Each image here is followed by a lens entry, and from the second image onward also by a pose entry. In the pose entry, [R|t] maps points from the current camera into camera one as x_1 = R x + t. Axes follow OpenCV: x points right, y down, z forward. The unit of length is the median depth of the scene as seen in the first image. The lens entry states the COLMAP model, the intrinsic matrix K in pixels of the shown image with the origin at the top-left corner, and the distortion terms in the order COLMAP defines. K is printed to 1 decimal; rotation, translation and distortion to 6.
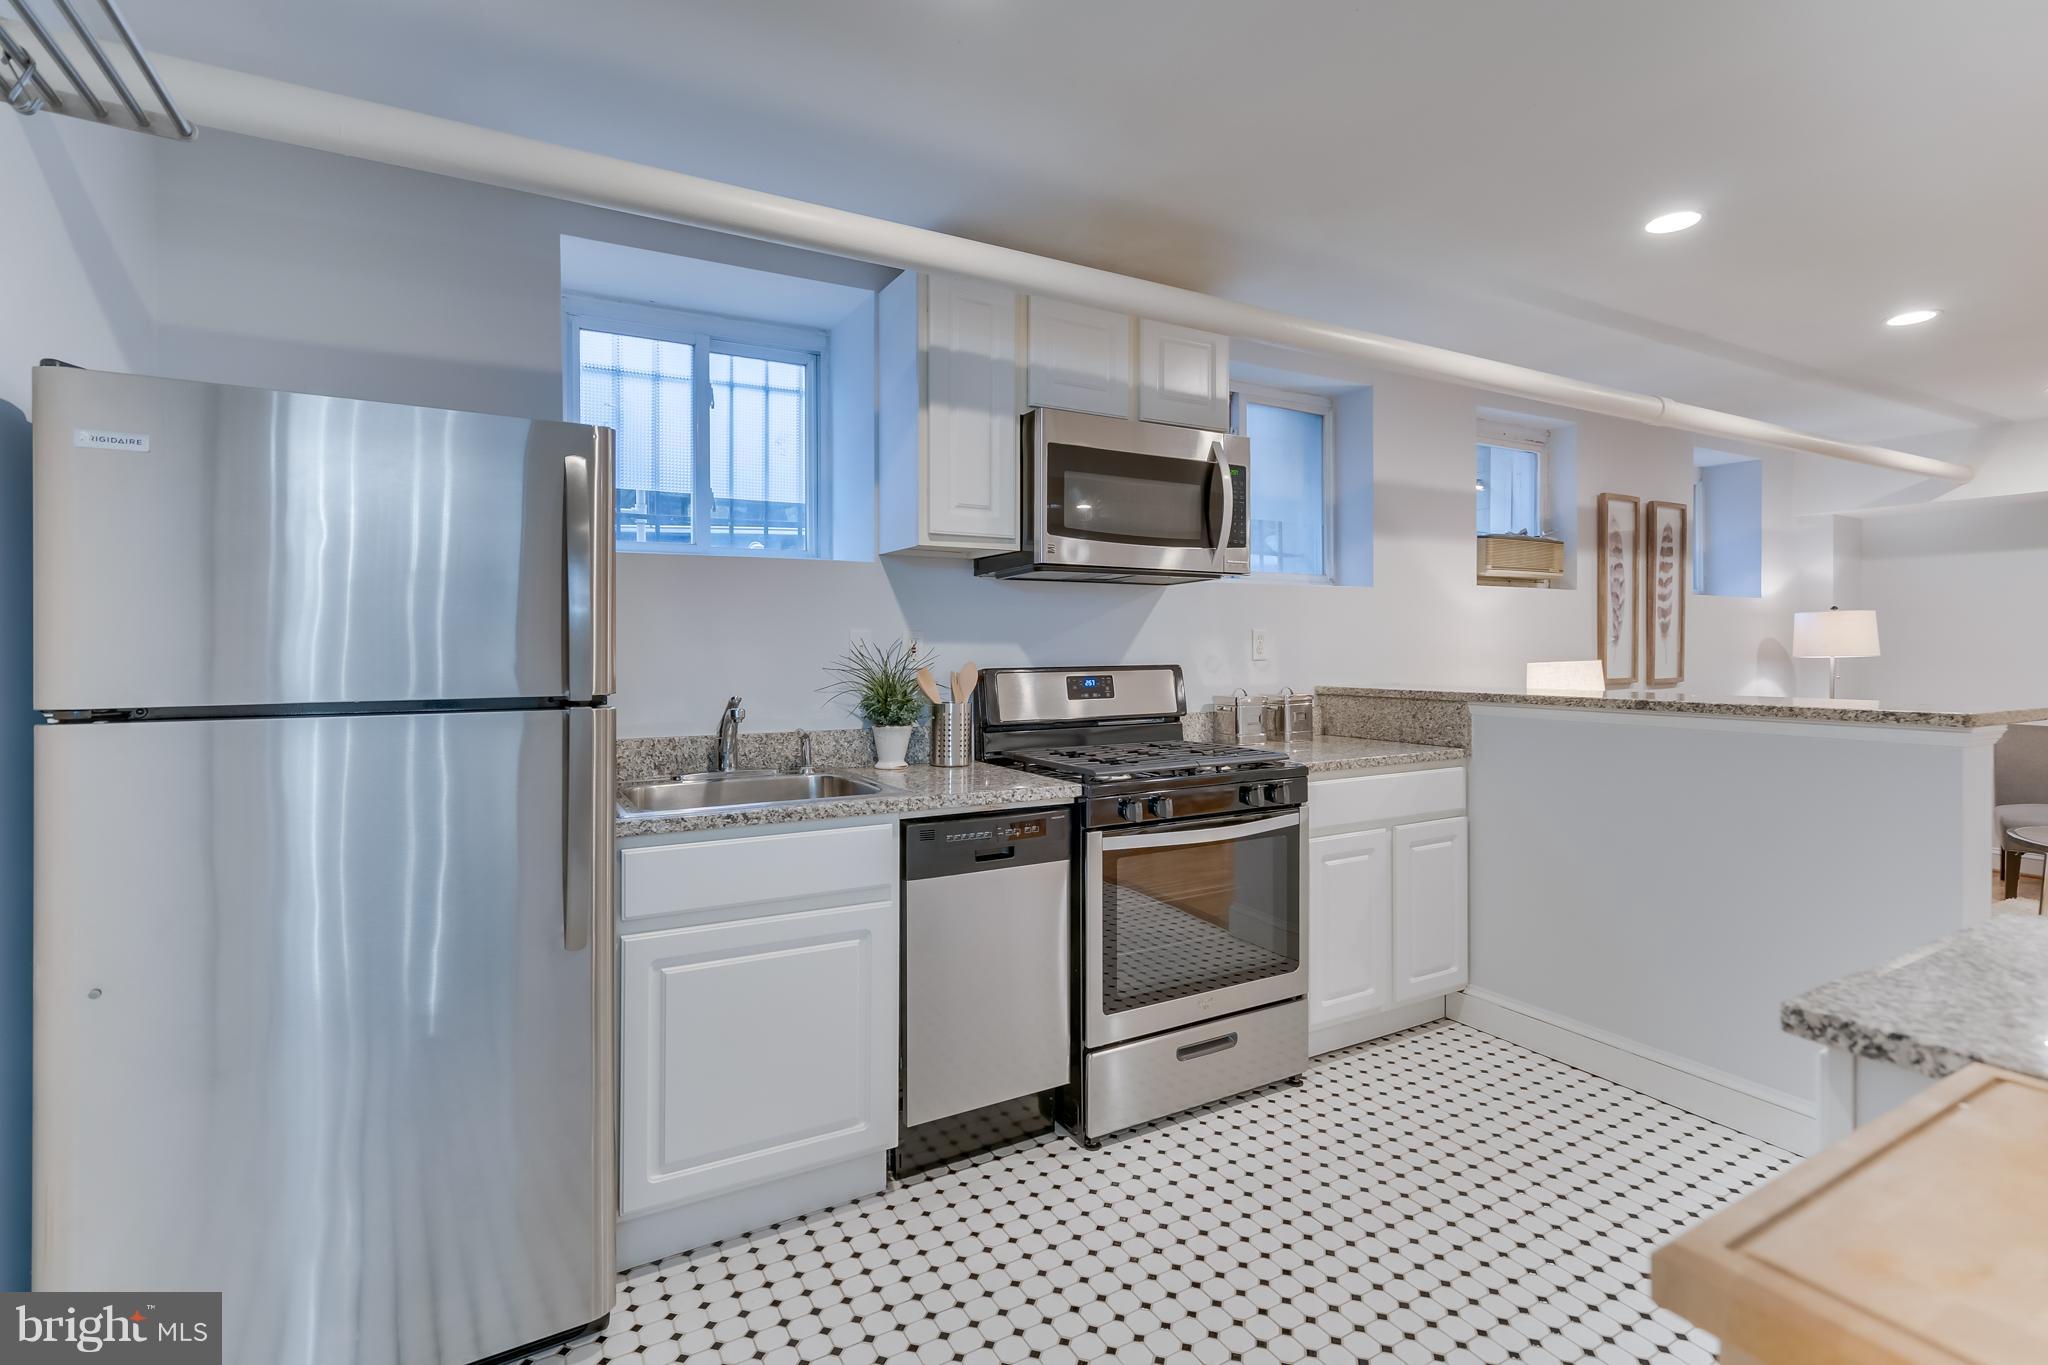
lens RADIAL K [[933.9, 0, 1030.4], [0, 933.9, 649.2], [0, 0, 1]] dist [-0.008254, 0.002510]
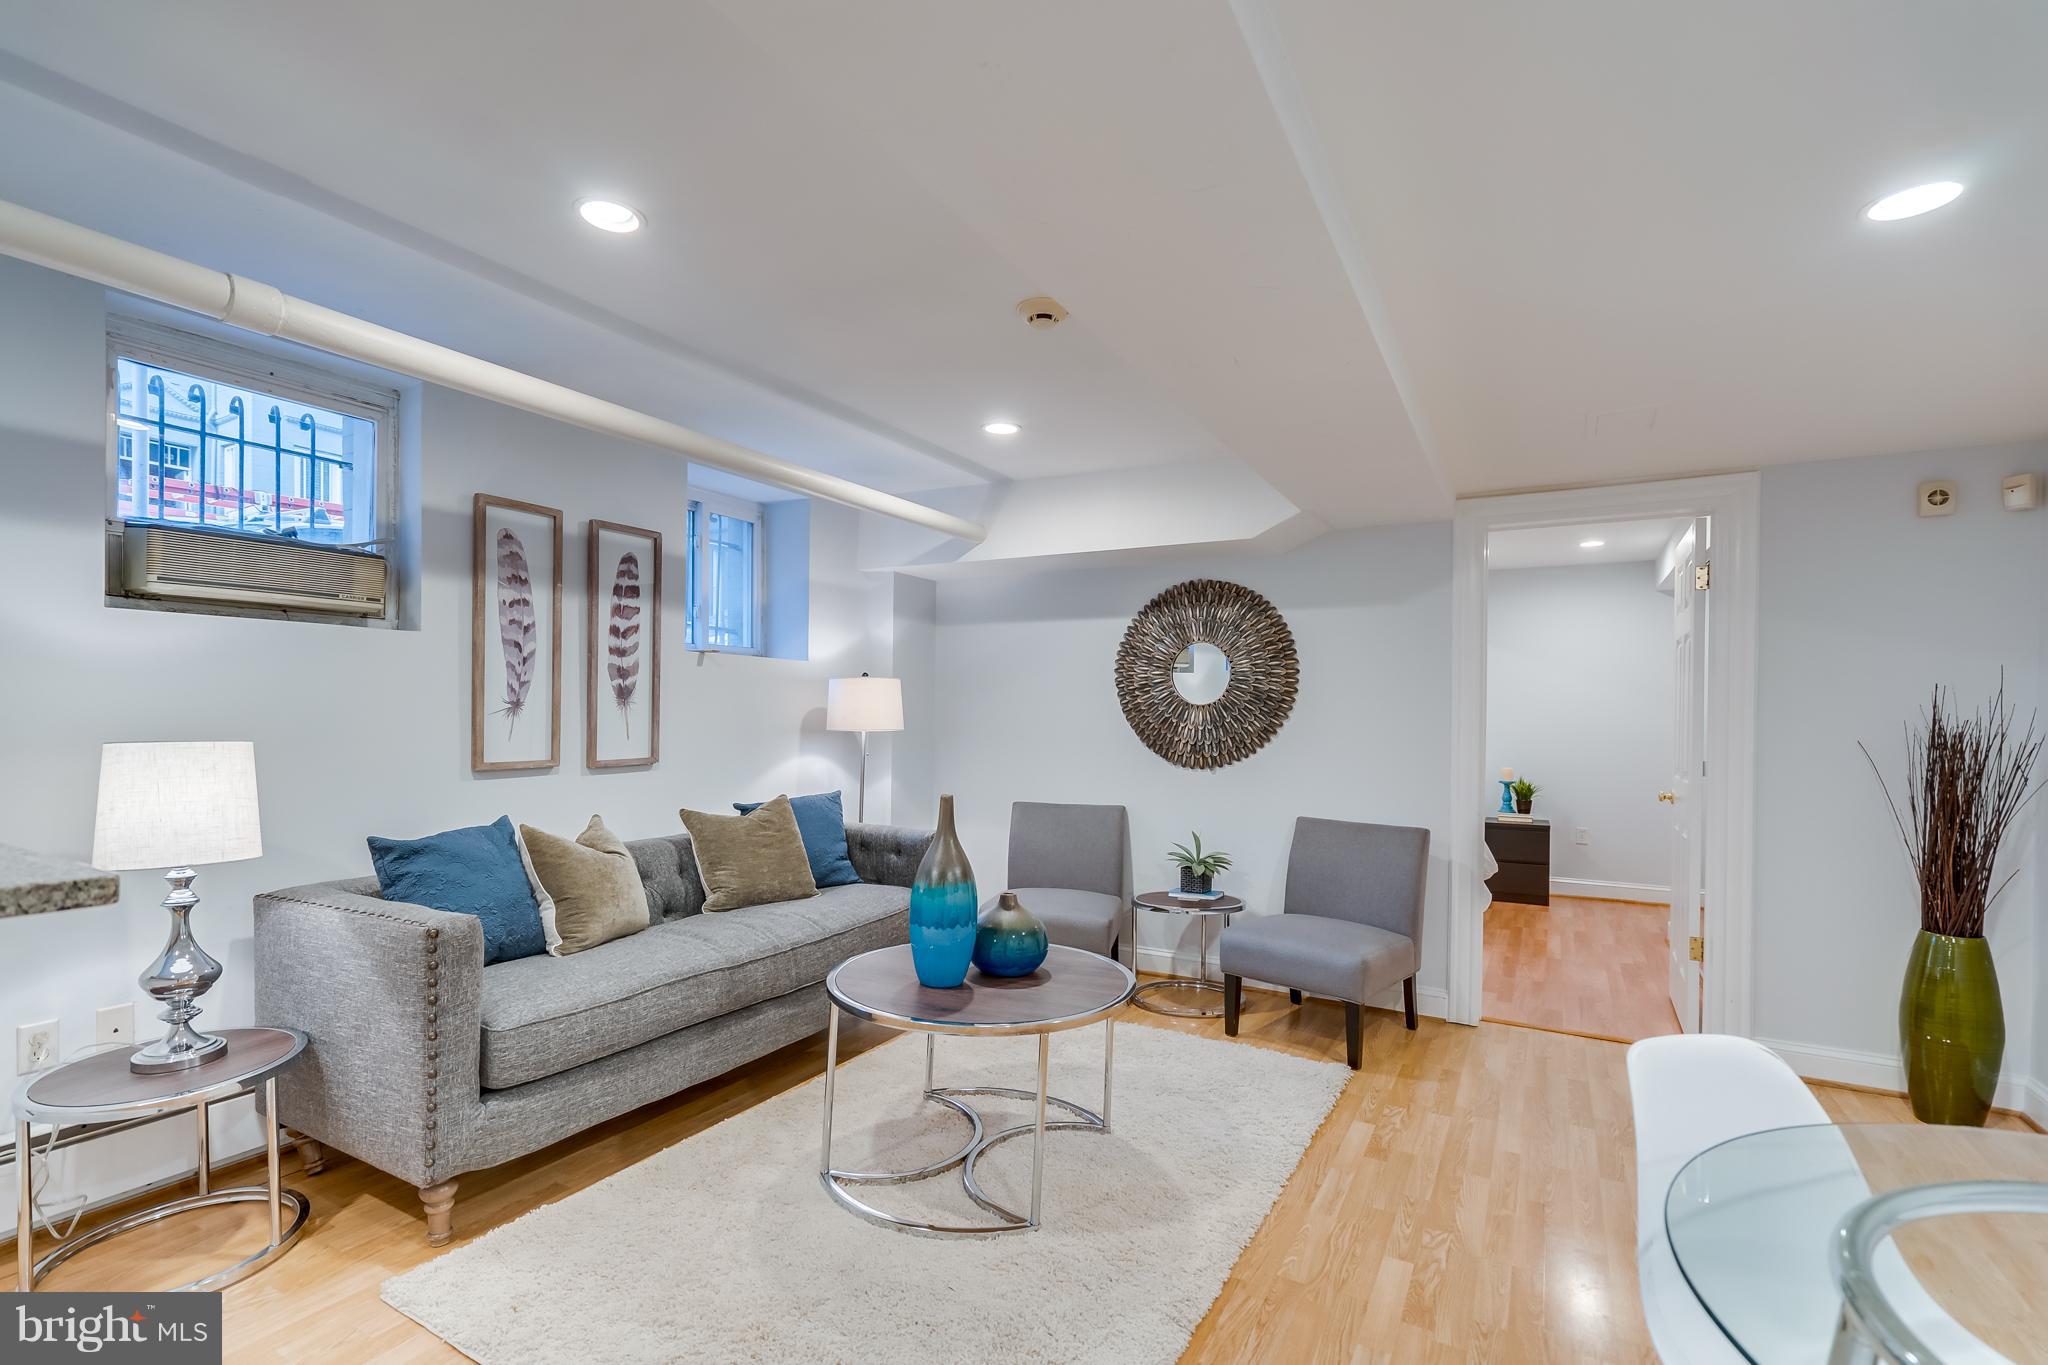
lens RADIAL K [[933.9, 0, 1002.6], [0, 933.9, 712.9], [0, 0, 1]] dist [-0.008254, 0.002510]
pose [[0.858472, 0.012431, 0.512709, 0.916209], [-0.011150, 0.999922, -0.005573, -0.009376], [-0.512738, -0.000932, 0.858544, 0.324496]]
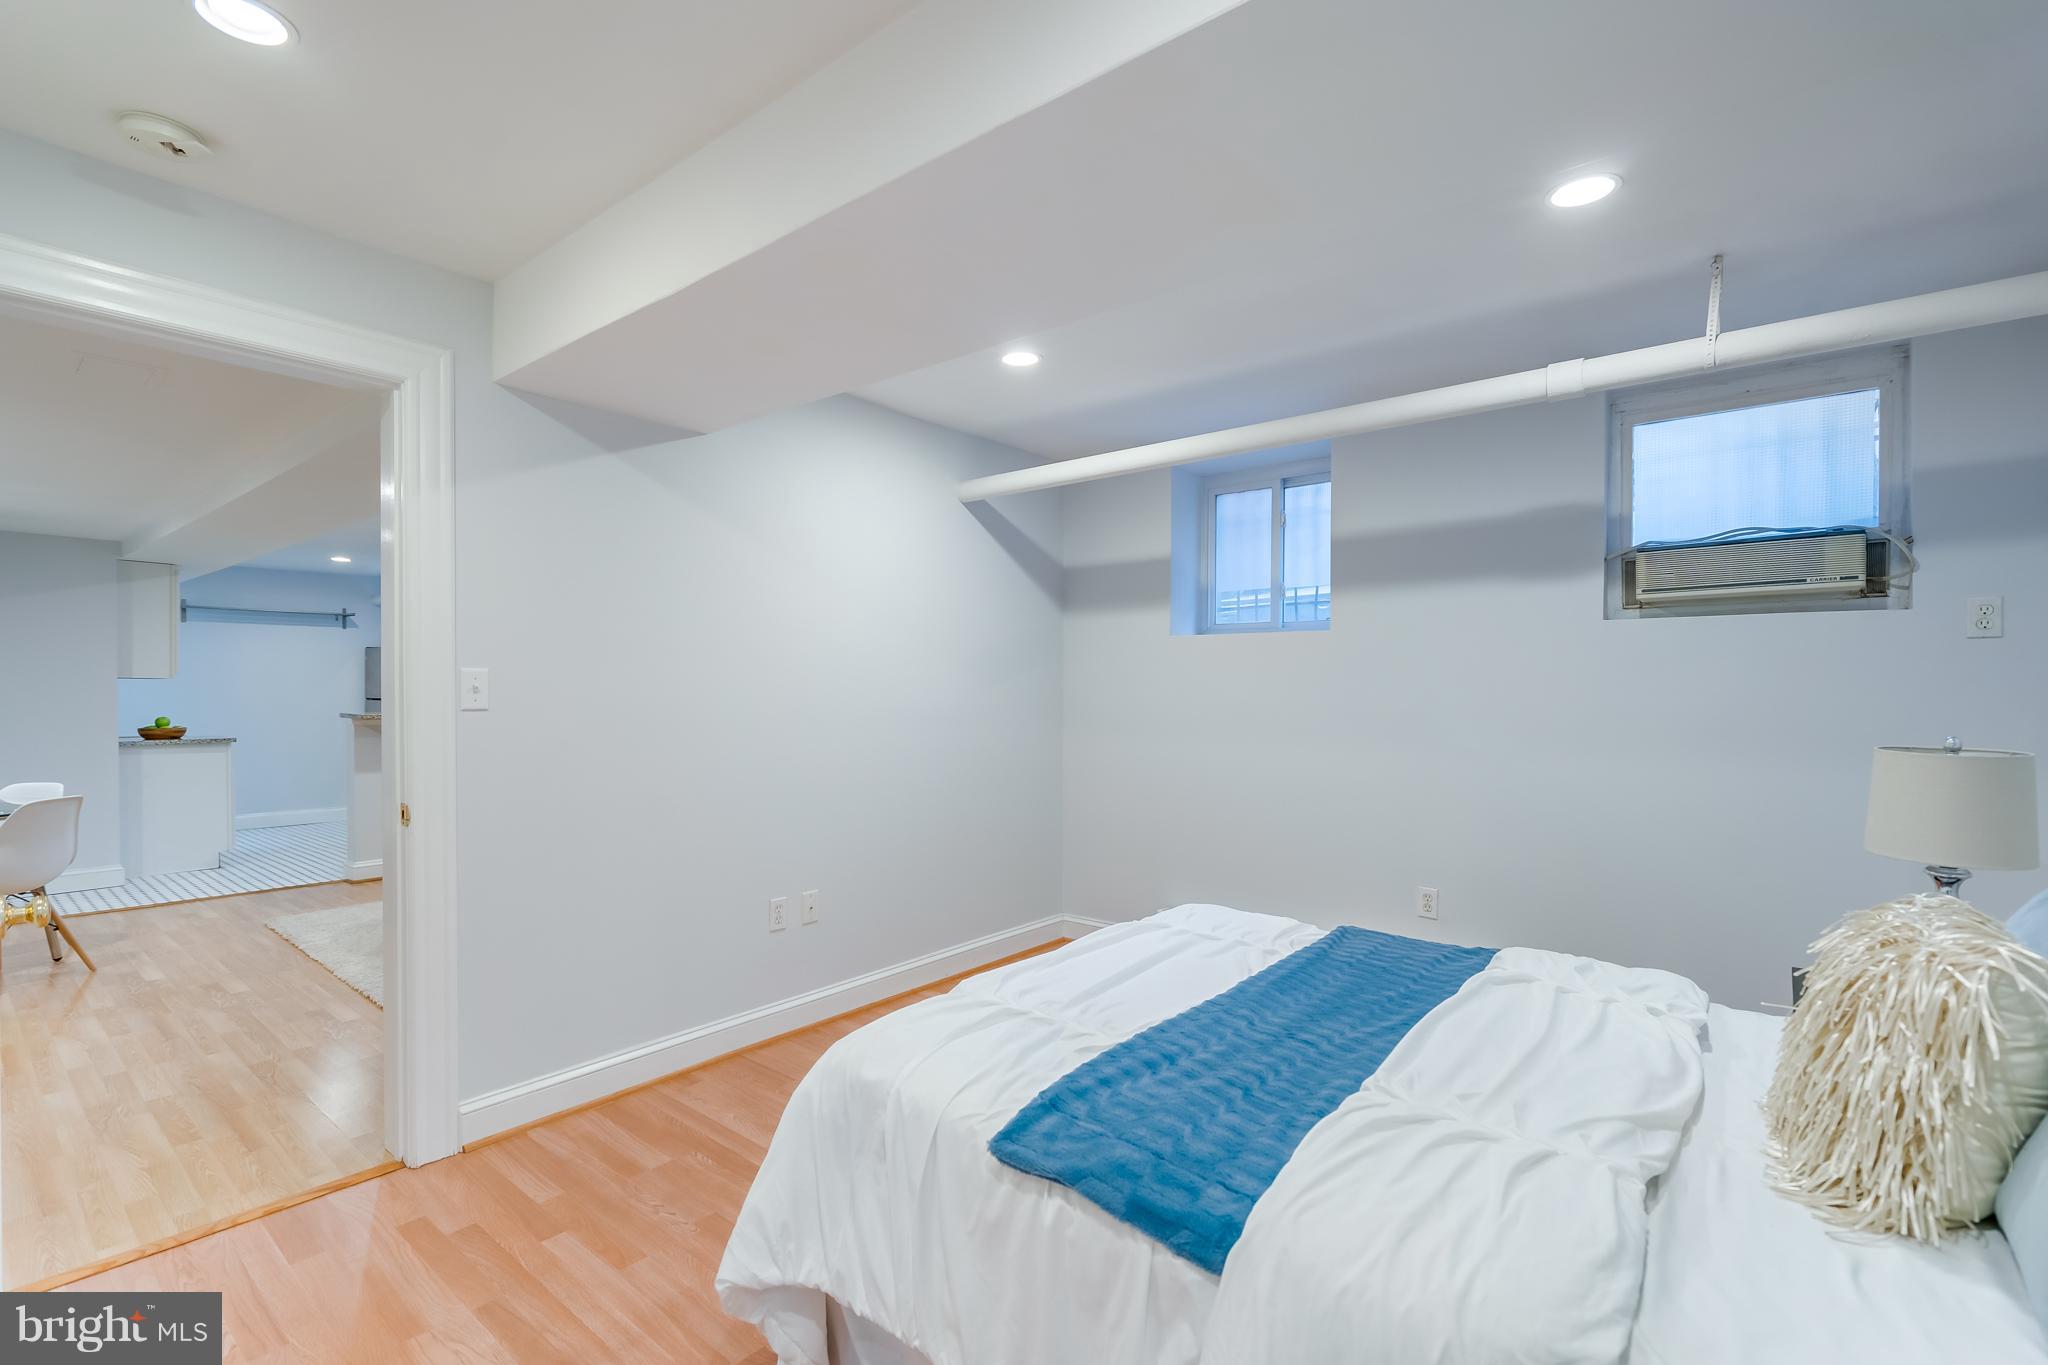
lens RADIAL K [[933.9, 0, 1010.8], [0, 933.9, 675.4], [0, 0, 1]] dist [-0.008254, 0.002510]
pose [[0.362778, -0.014490, -0.931763, 3.153261], [-0.006334, 0.999818, -0.018015, -0.007548], [0.931854, 0.012437, 0.362620, 1.313181]]
